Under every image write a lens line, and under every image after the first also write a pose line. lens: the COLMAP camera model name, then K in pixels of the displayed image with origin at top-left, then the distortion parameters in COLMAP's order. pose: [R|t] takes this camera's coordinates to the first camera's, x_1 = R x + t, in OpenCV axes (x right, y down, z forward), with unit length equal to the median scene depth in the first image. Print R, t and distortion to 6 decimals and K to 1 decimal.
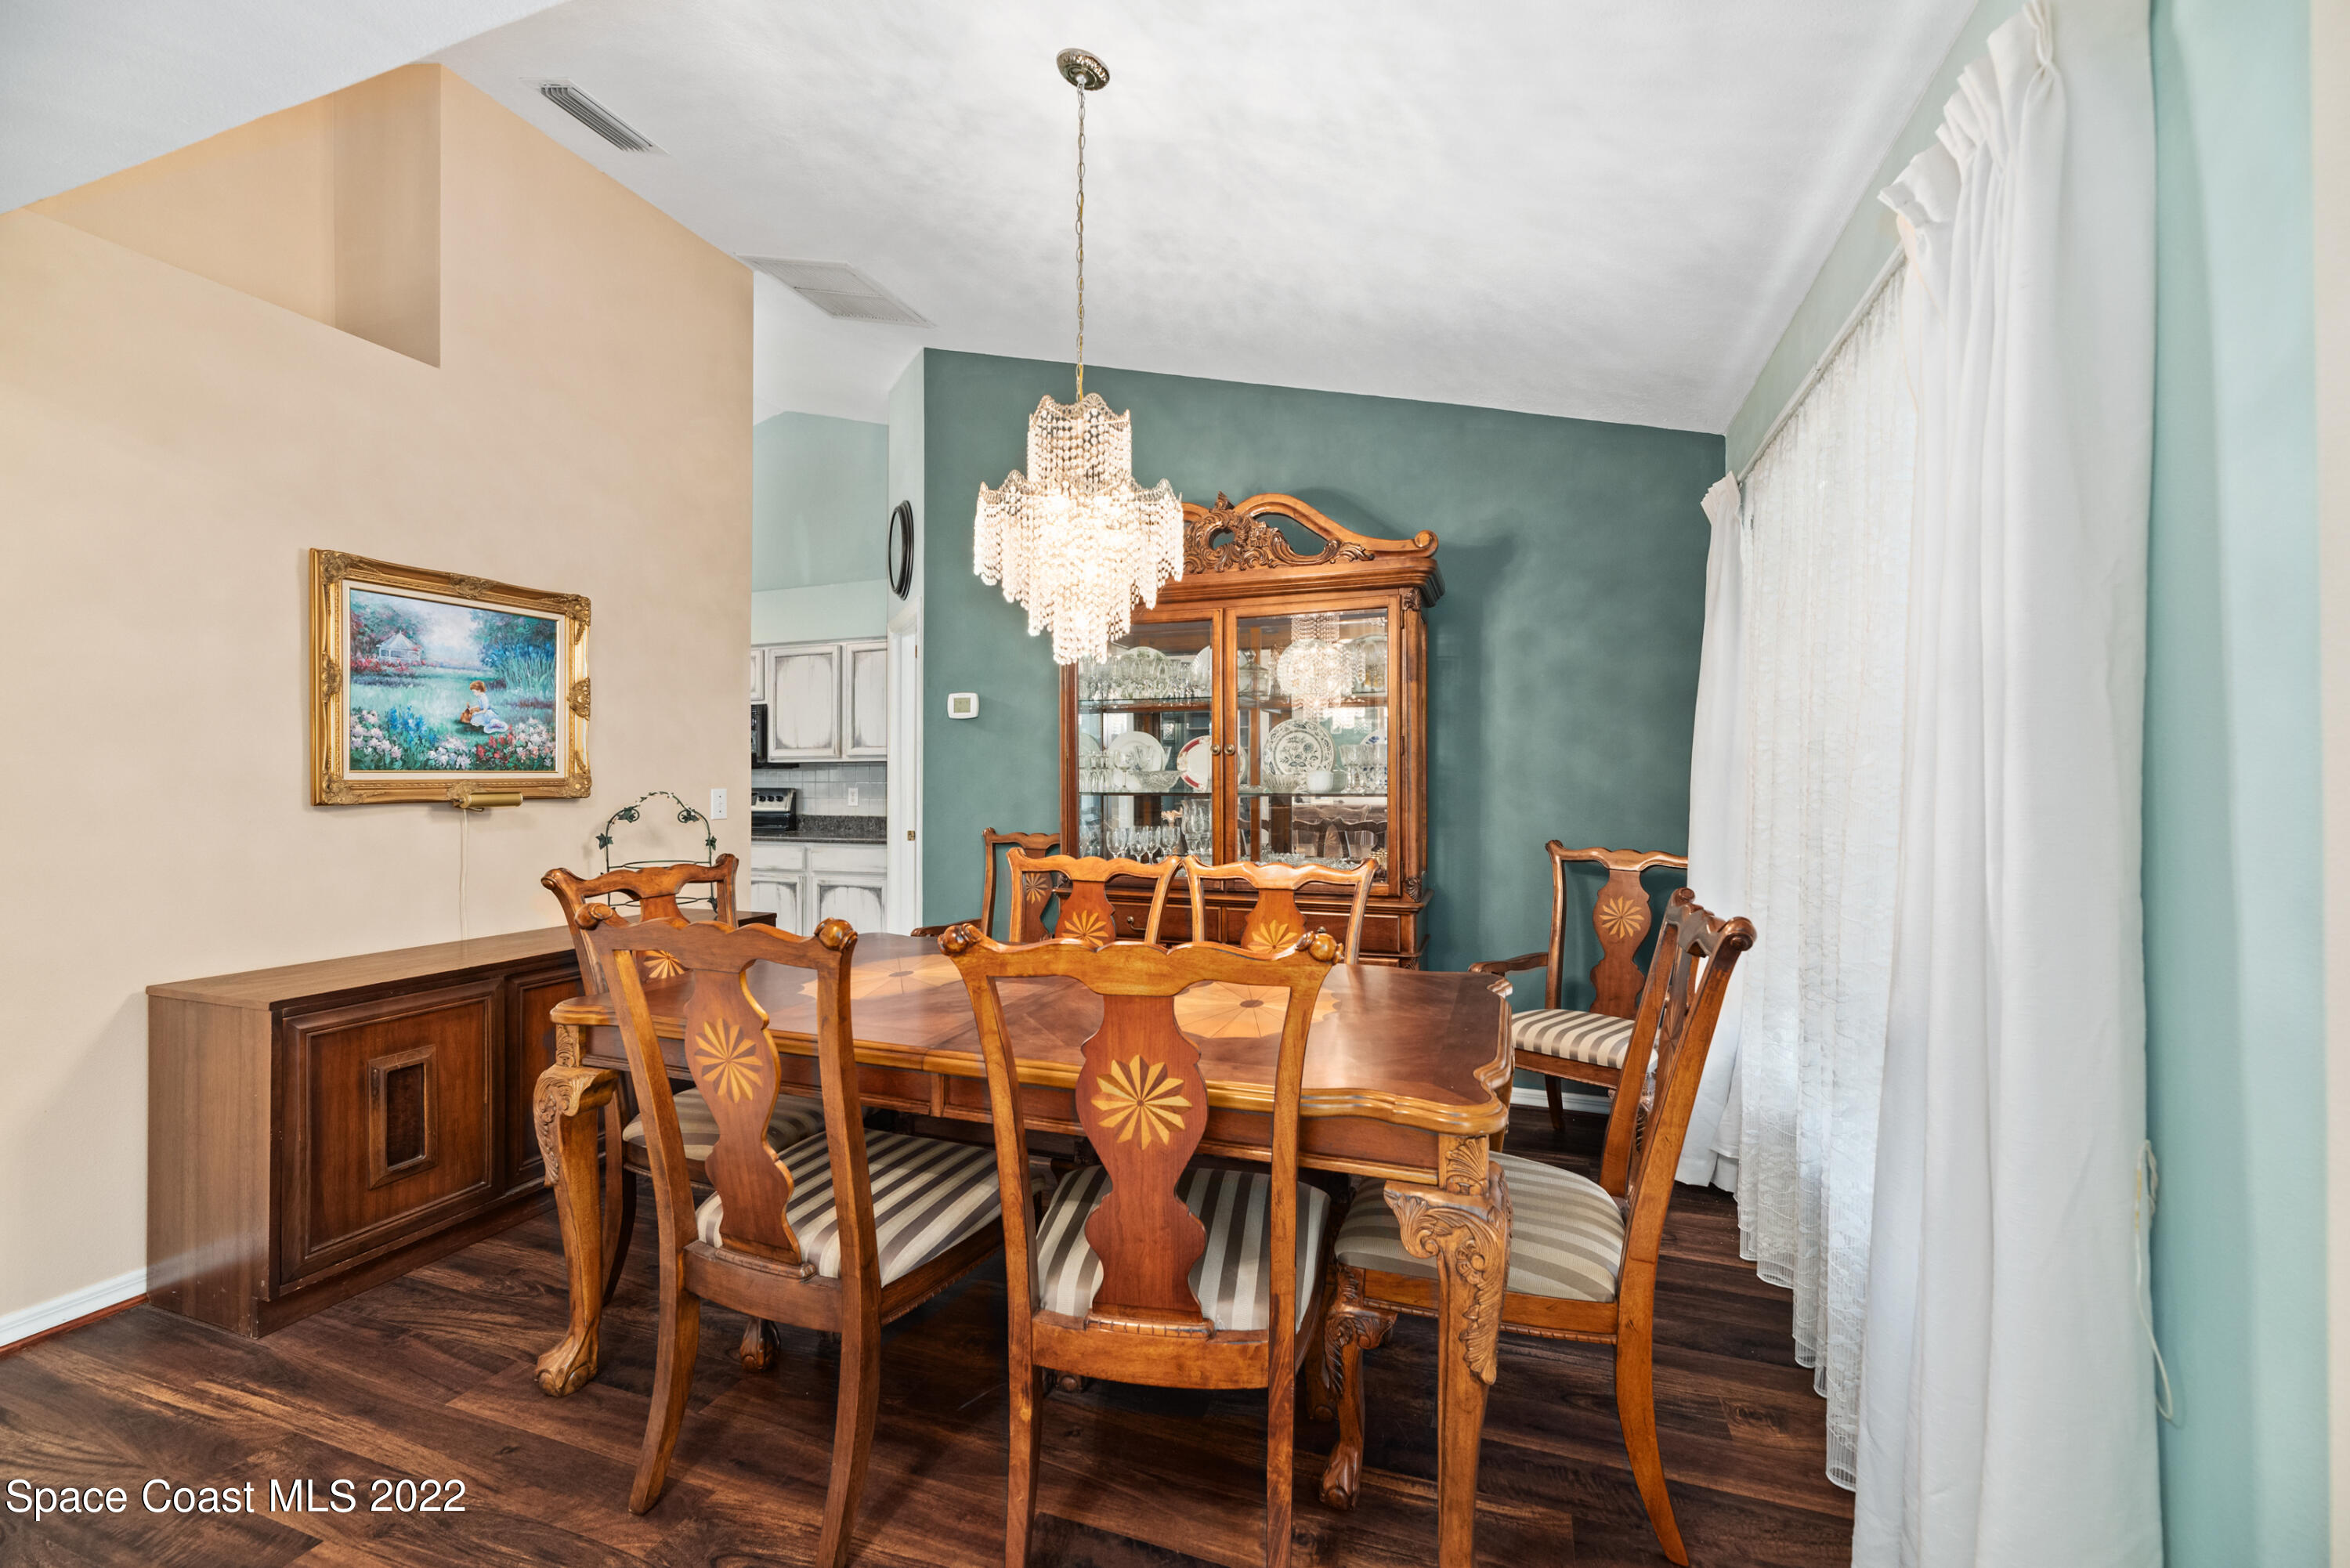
lens RADIAL K [[960.2, 0, 1173.8], [0, 960.2, 773.2], [0, 0, 1]] dist [-0.001362, -0.000018]
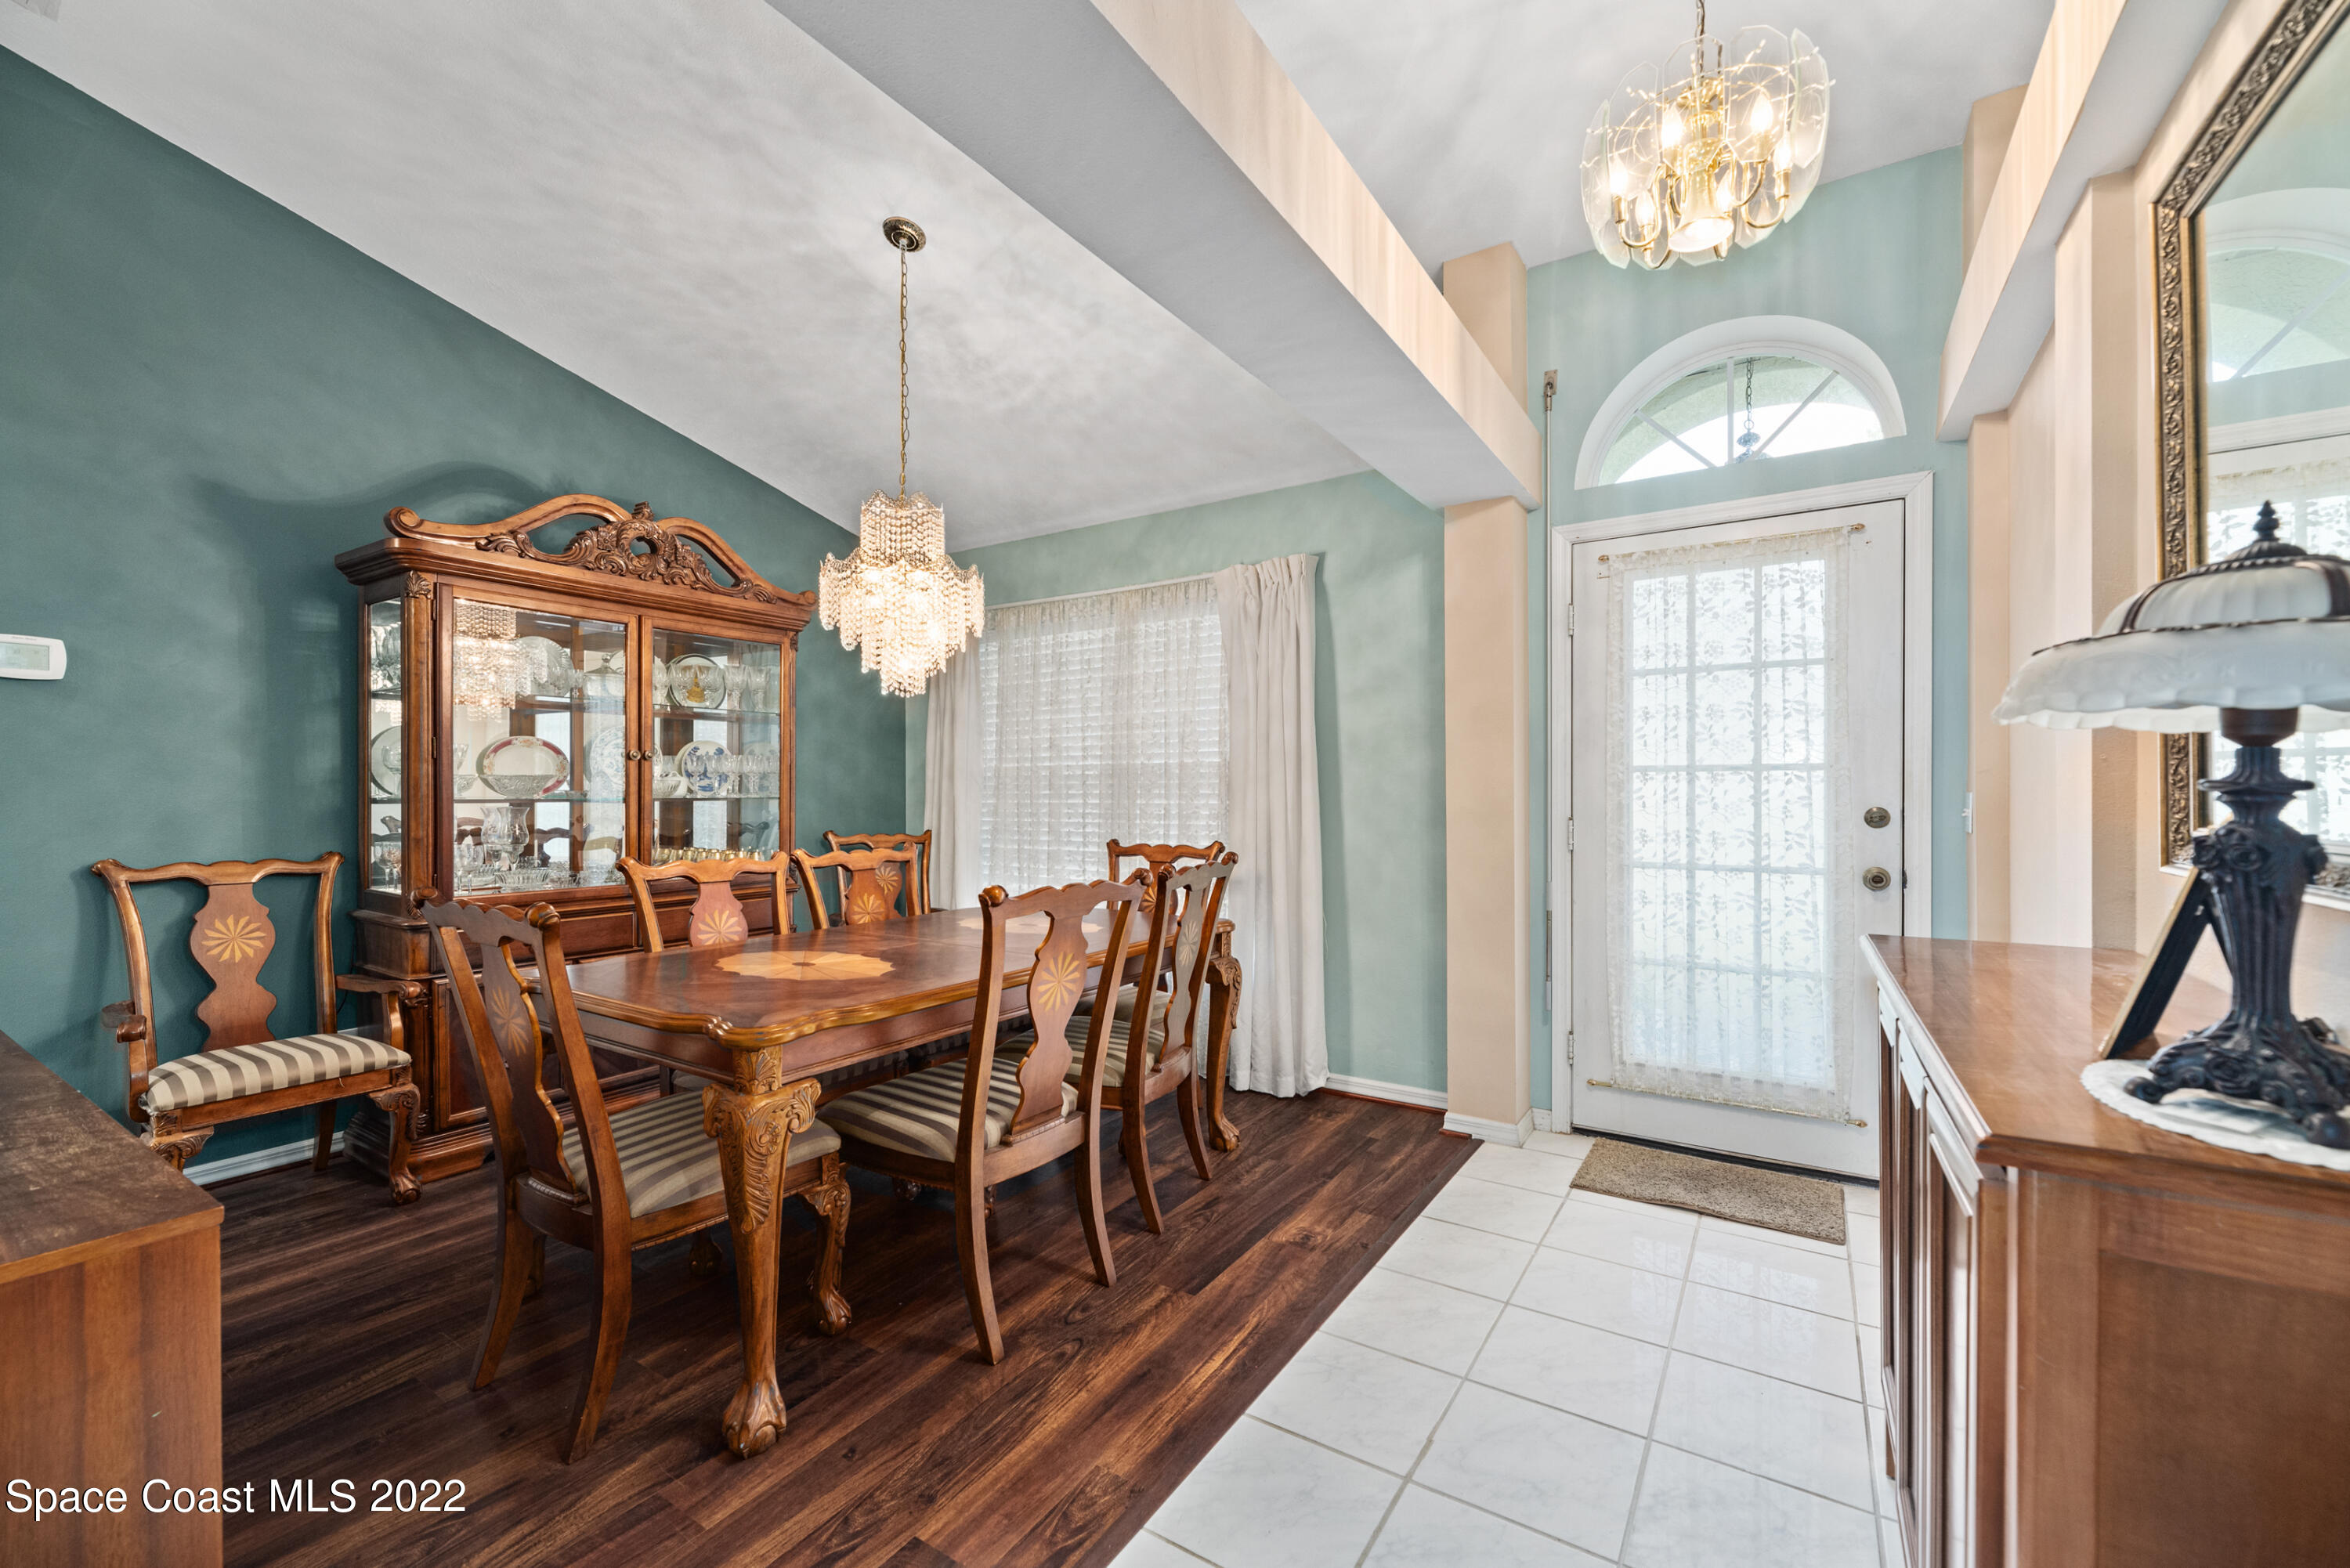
lens RADIAL K [[960.2, 0, 1173.8], [0, 960.2, 773.2], [0, 0, 1]] dist [-0.001362, -0.000018]
pose [[0.226942, 0.018793, 0.973727, -0.999028], [-0.012573, 0.999787, -0.016365, 0.004243], [-0.973827, -0.008528, 0.227130, 0.278905]]
